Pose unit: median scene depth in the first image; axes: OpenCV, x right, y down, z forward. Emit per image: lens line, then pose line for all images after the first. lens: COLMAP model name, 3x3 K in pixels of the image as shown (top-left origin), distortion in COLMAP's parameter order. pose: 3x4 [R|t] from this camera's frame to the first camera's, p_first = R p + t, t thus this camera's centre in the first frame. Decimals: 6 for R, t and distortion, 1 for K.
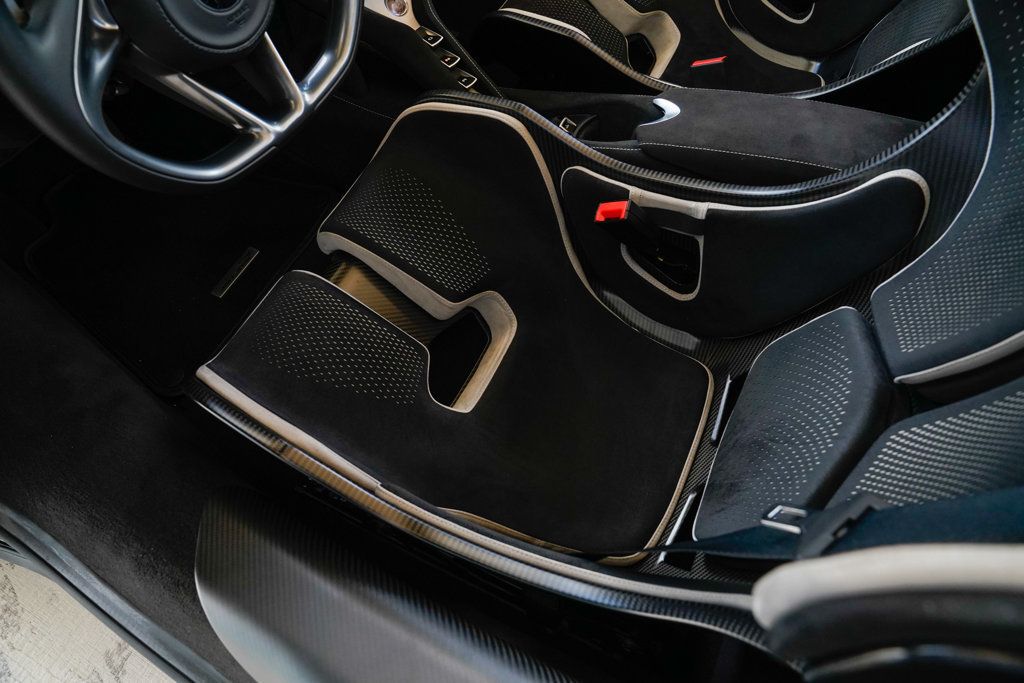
lens RADIAL K [[712.0, 0, 507.1], [0, 712.0, 332.0], [0, 0, 1]] dist [-0.126637, 0.088450]
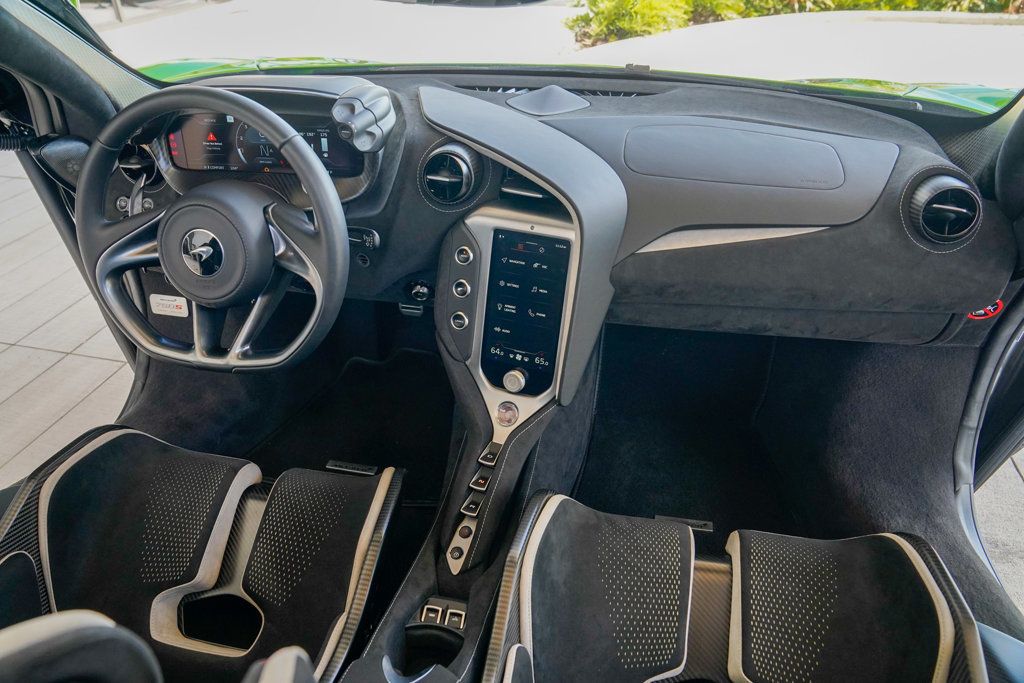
lens RADIAL K [[712.0, 0, 509.0], [0, 712.0, 338.3], [0, 0, 1]] dist [-0.126637, 0.088450]
pose [[0.254722, 0.531007, -0.808176, 0.702458], [-0.822741, 0.558172, 0.107431, -0.723453], [0.508148, 0.637554, 0.579060, 0.354675]]
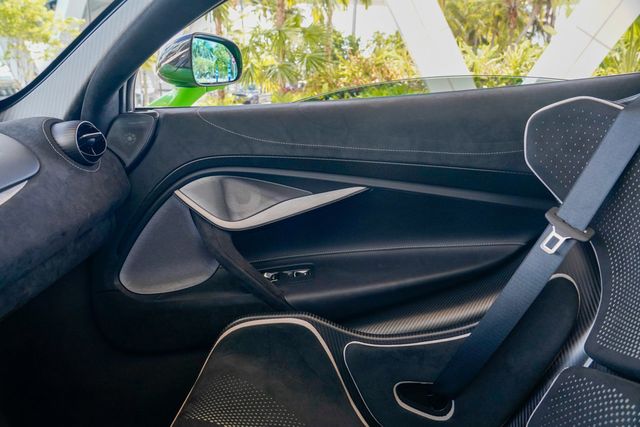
lens RADIAL K [[445.0, 0, 314.9], [0, 445.0, 210.3], [0, 0, 1]] dist [-0.126637, 0.088450]
pose [[0.935464, -0.082991, 0.343539, 0.073736], [0.292256, 0.728227, -0.619897, -0.481051], [-0.198728, 0.680293, 0.705485, 0.542109]]
